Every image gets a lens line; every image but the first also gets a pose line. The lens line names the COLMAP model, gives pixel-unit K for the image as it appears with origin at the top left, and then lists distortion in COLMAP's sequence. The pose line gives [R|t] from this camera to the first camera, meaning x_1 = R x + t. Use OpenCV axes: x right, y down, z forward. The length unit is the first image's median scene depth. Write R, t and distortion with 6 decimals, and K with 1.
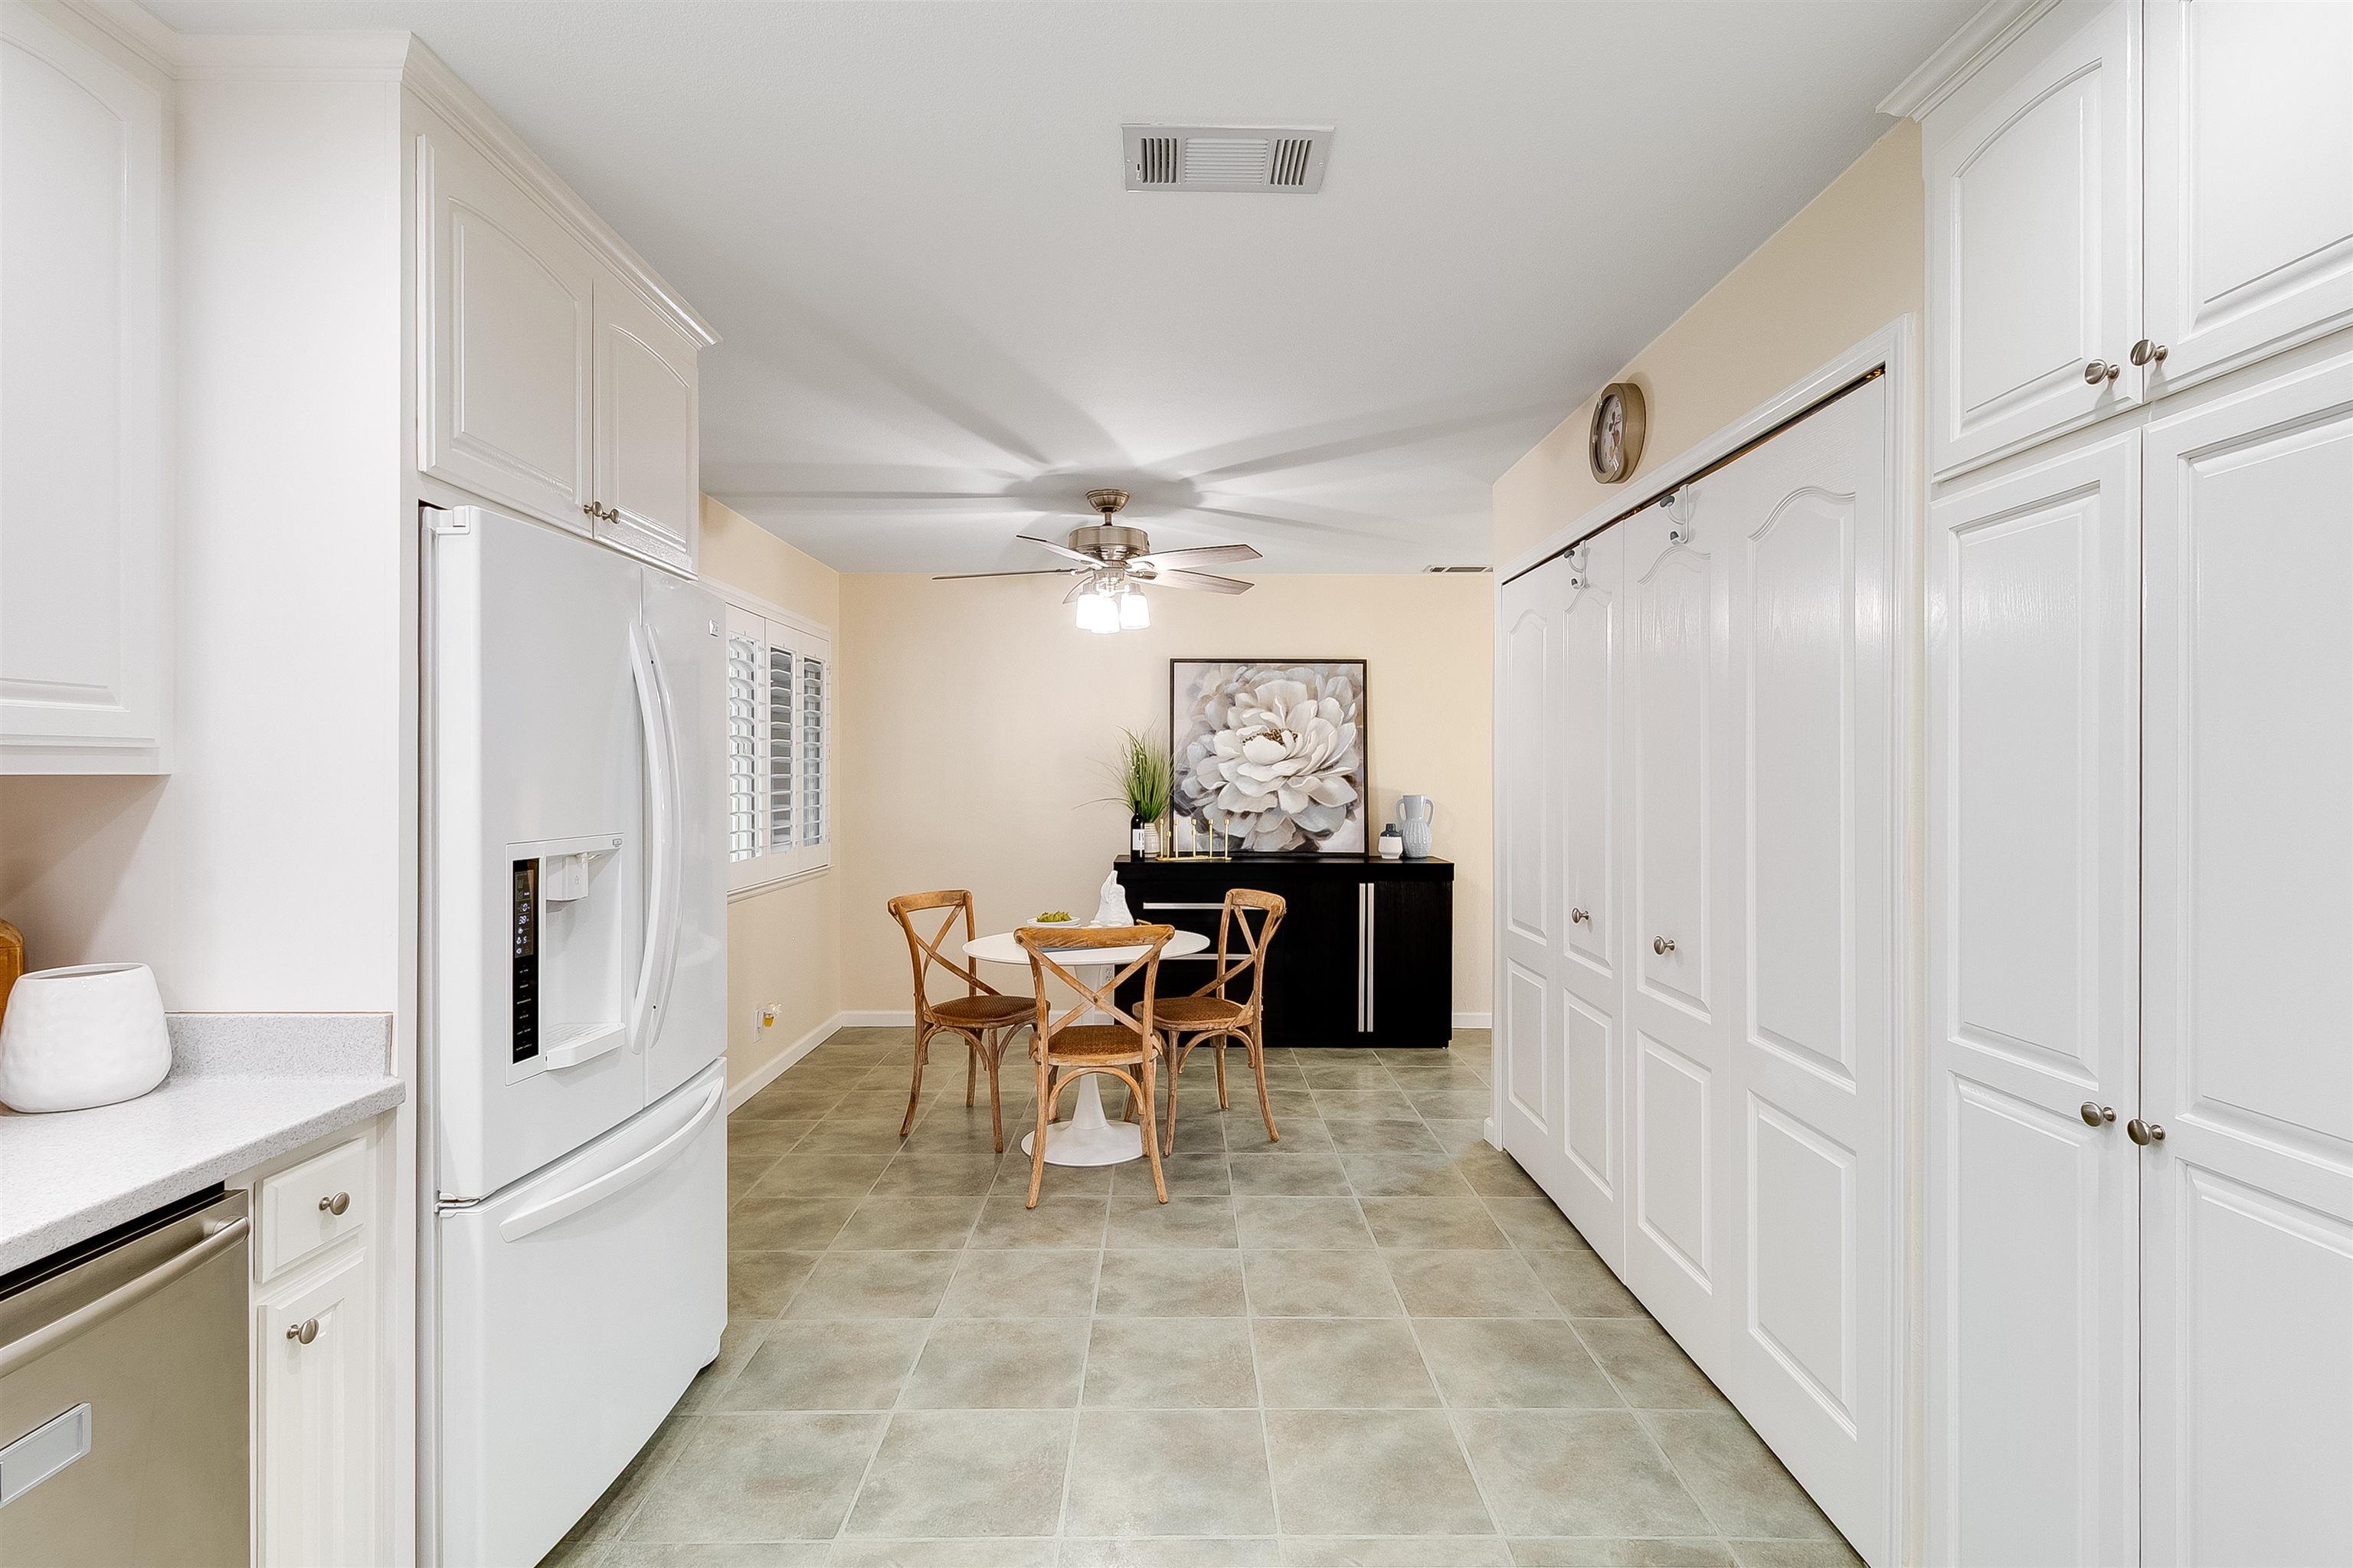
lens RADIAL K [[1102.9, 0, 1175.2], [0, 1102.9, 771.6], [0, 0, 1]] dist [-0.004019, -0.001320]
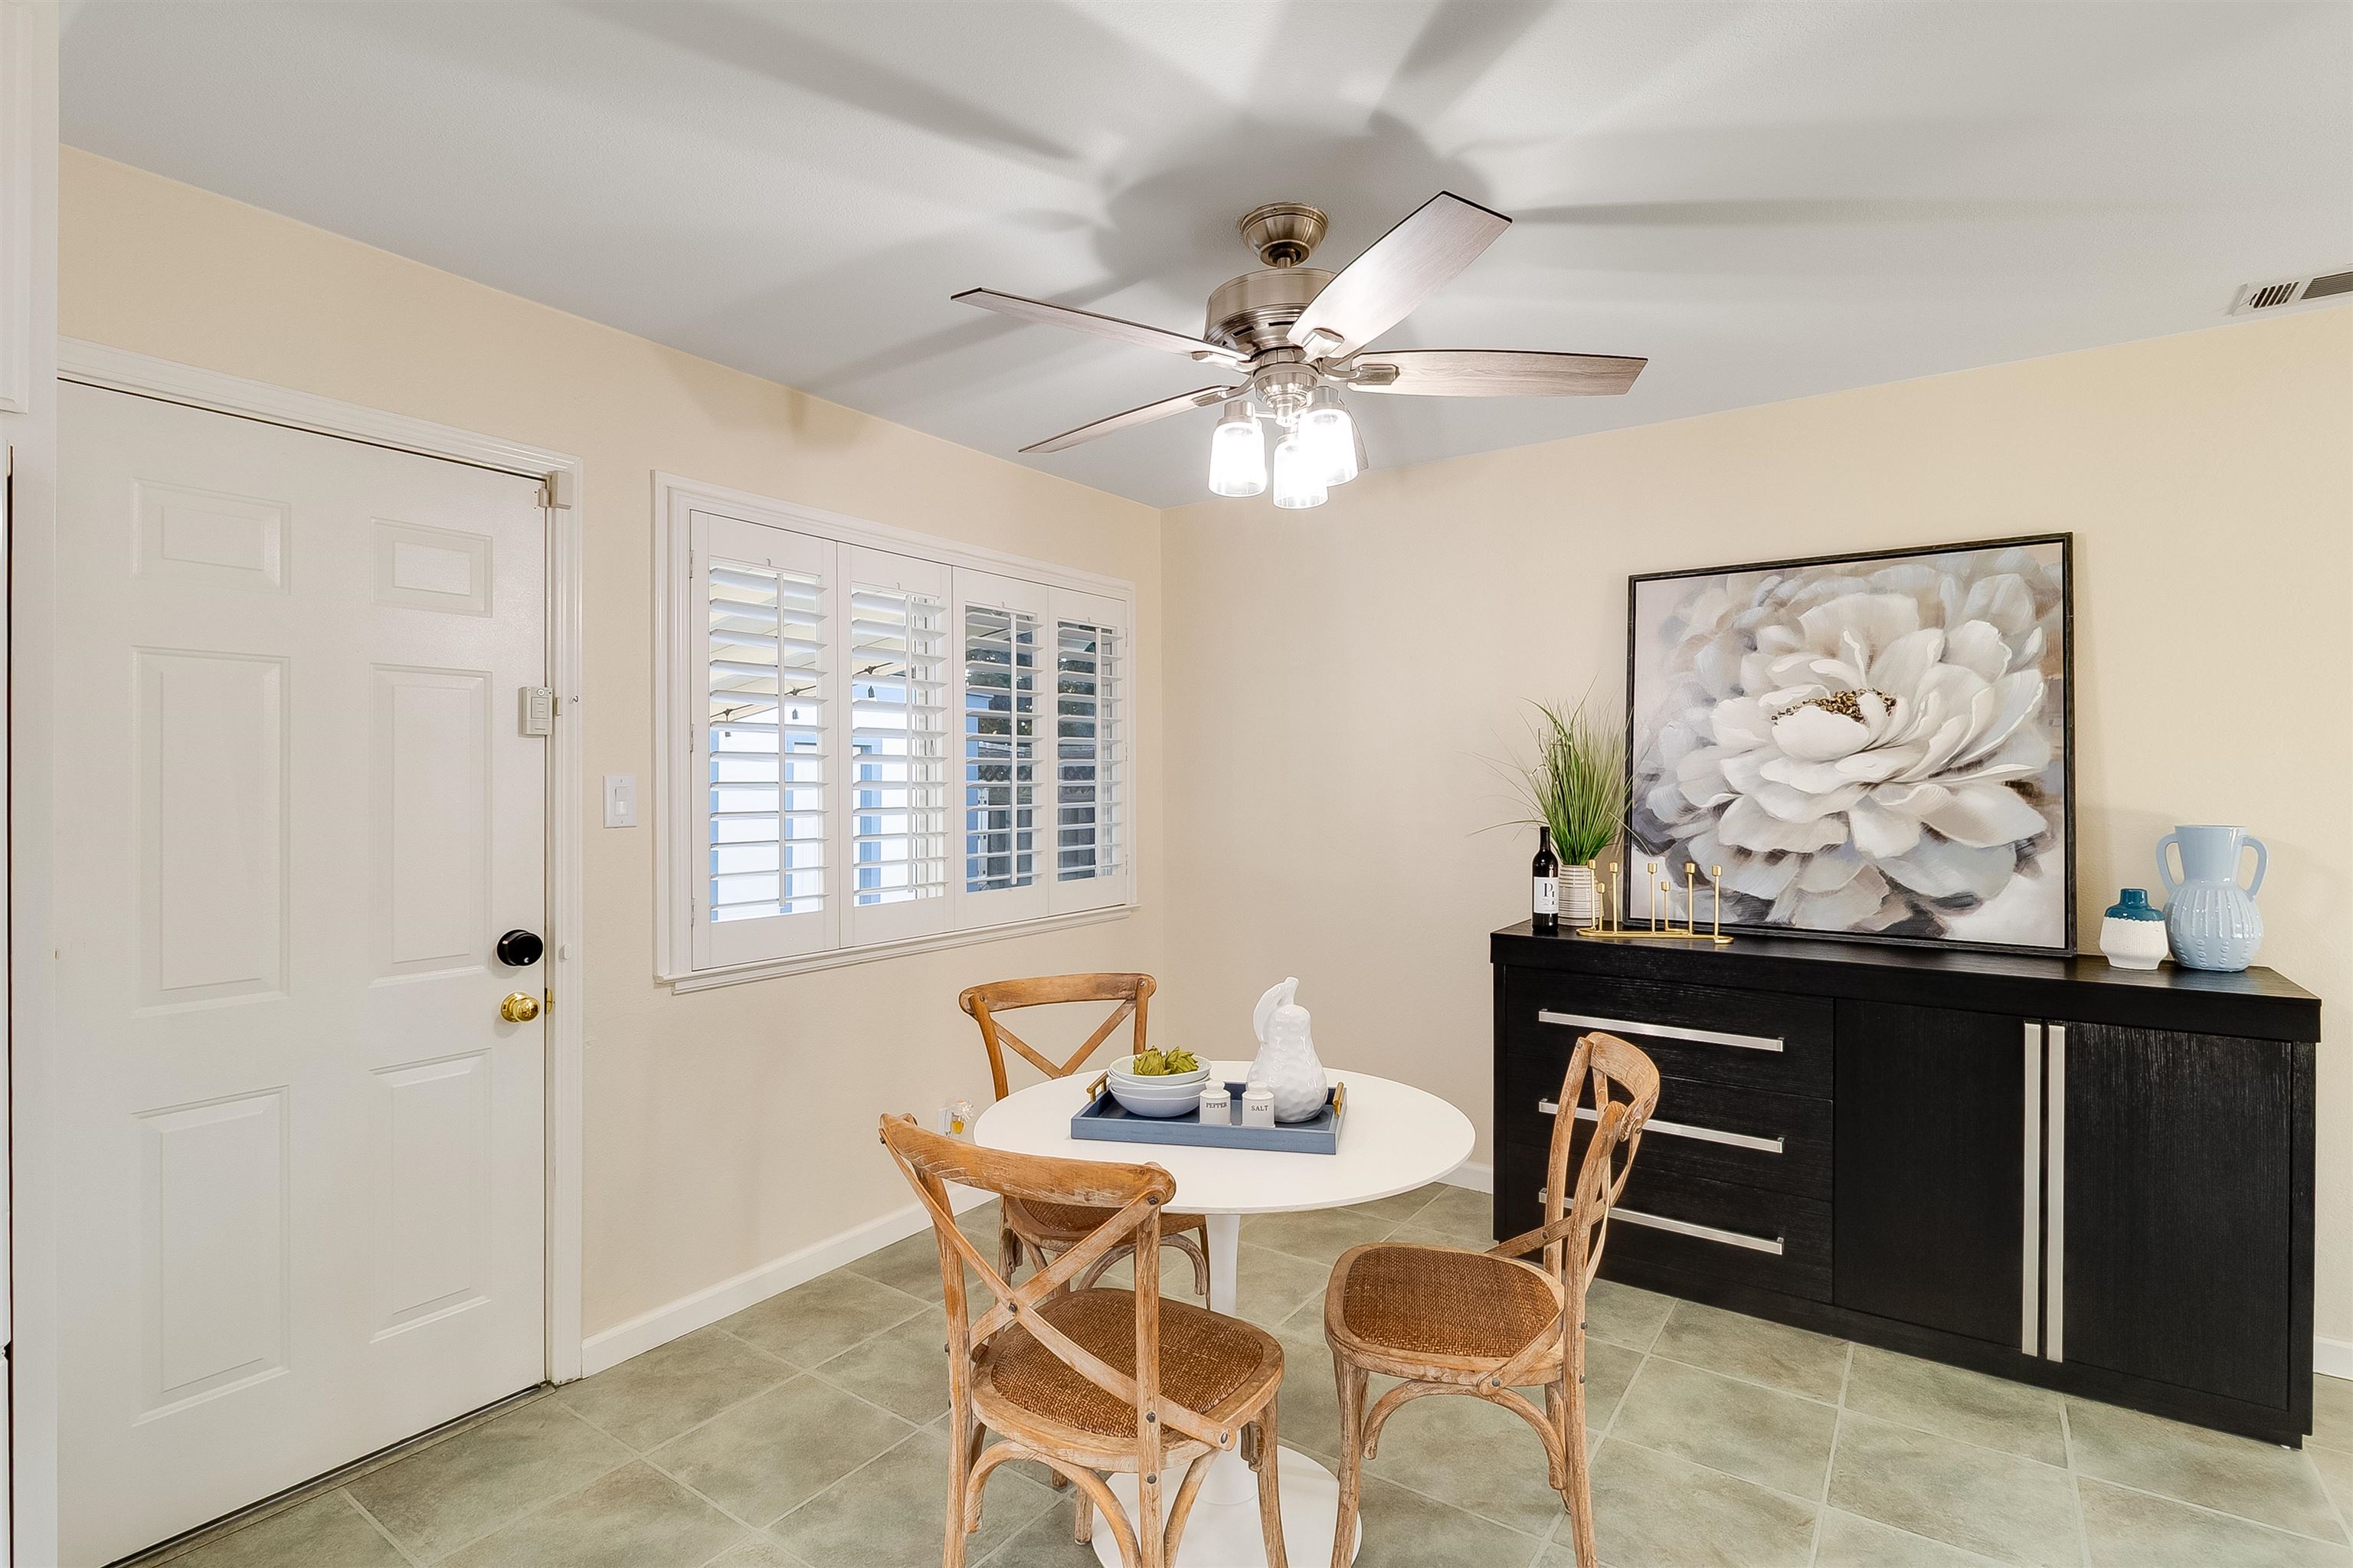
lens RADIAL K [[1113.6, 0, 1169.7], [0, 1113.6, 776.1], [0, 0, 1]] dist [-0.004807, -0.001803]
pose [[0.814294, -0.005202, -0.580429, 0.135979], [0.004904, 0.999986, -0.002083, 0.000466], [0.580431, -0.001150, 0.814308, 0.401137]]
